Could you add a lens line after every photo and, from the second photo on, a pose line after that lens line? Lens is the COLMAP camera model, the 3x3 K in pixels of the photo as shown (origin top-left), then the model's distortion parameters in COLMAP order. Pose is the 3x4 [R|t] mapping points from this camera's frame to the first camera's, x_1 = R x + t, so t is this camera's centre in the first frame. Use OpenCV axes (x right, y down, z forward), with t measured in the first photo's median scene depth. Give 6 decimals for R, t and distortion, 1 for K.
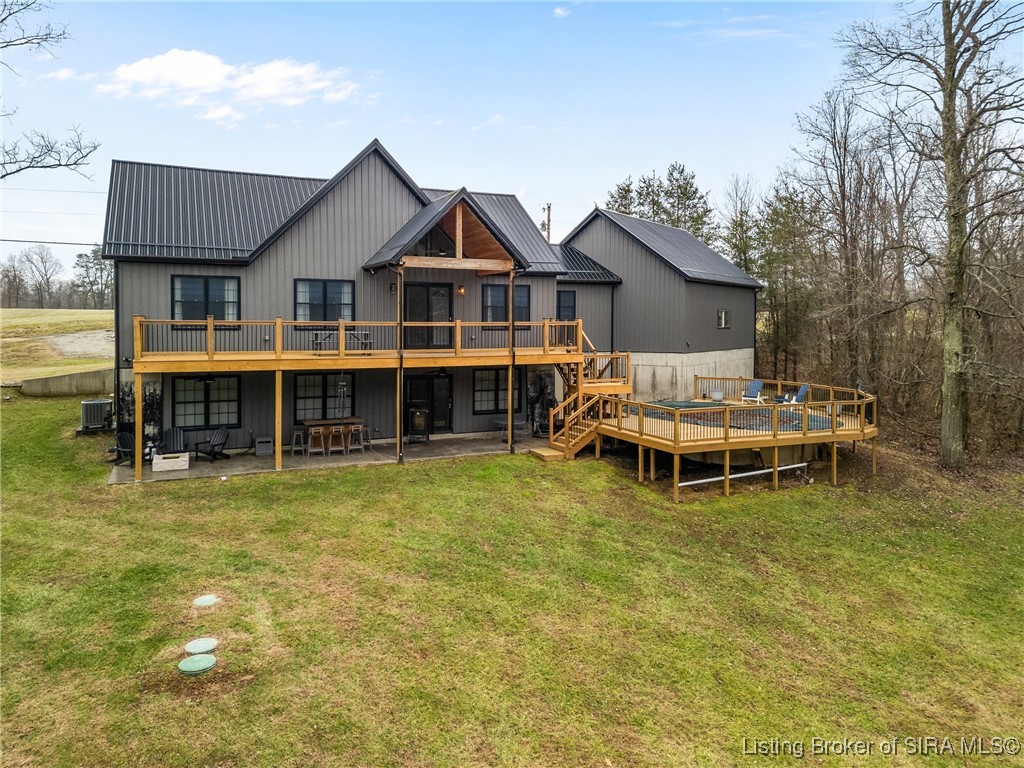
lens RADIAL K [[716.2, 0, 512.0], [0, 716.2, 384.0], [0, 0, 1]] dist [0.065827, -0.059329]
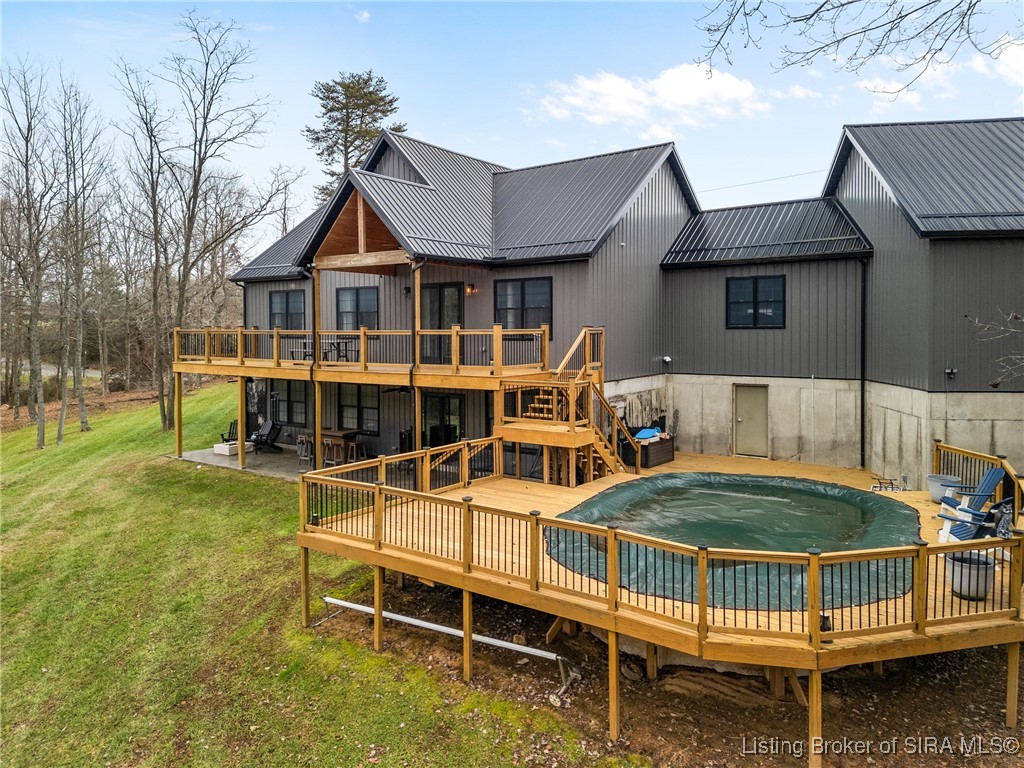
lens RADIAL K [[715.1, 0, 540.1], [0, 715.1, 339.9], [0, 0, 1]] dist [0.058477, -0.000340]
pose [[0.501038, 0.007908, -0.865389, 0.737556], [-0.066434, 0.997359, -0.029350, -0.063049], [0.862872, 0.072196, 0.500240, 0.750364]]
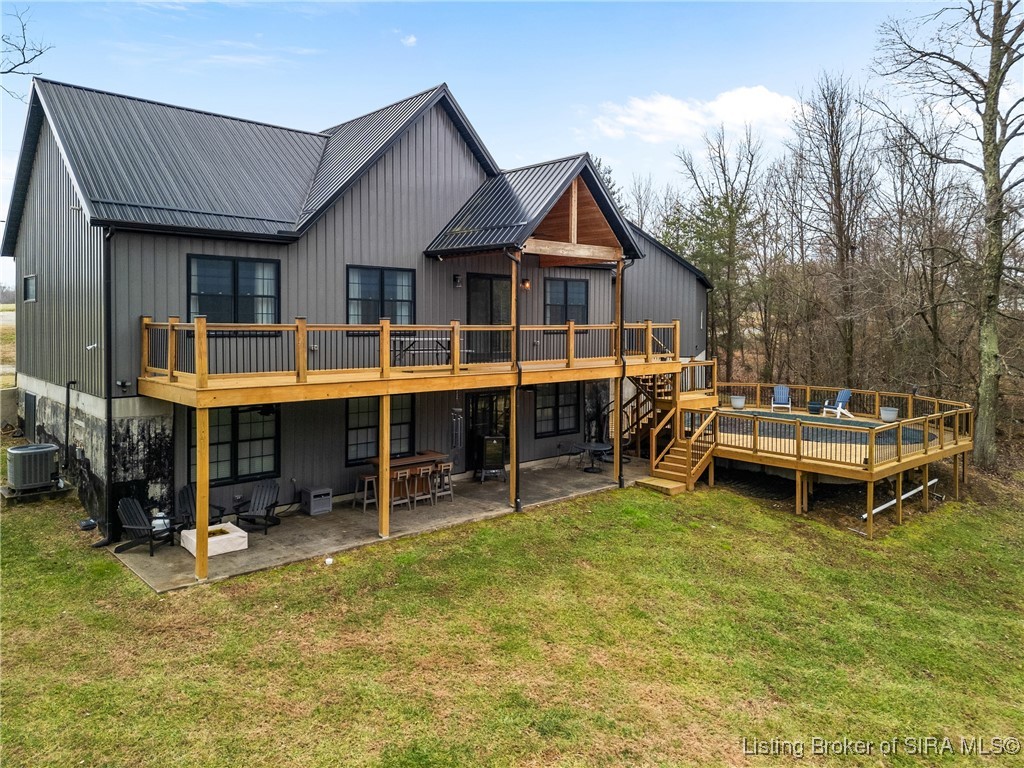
lens RADIAL K [[716.2, 0, 512.0], [0, 716.2, 384.0], [0, 0, 1]] dist [0.065827, -0.059329]
pose [[0.952719, -0.024516, 0.302862, -0.369834], [0.024076, 0.999697, 0.005185, -0.026866], [-0.302898, 0.002352, 0.953020, 0.265804]]
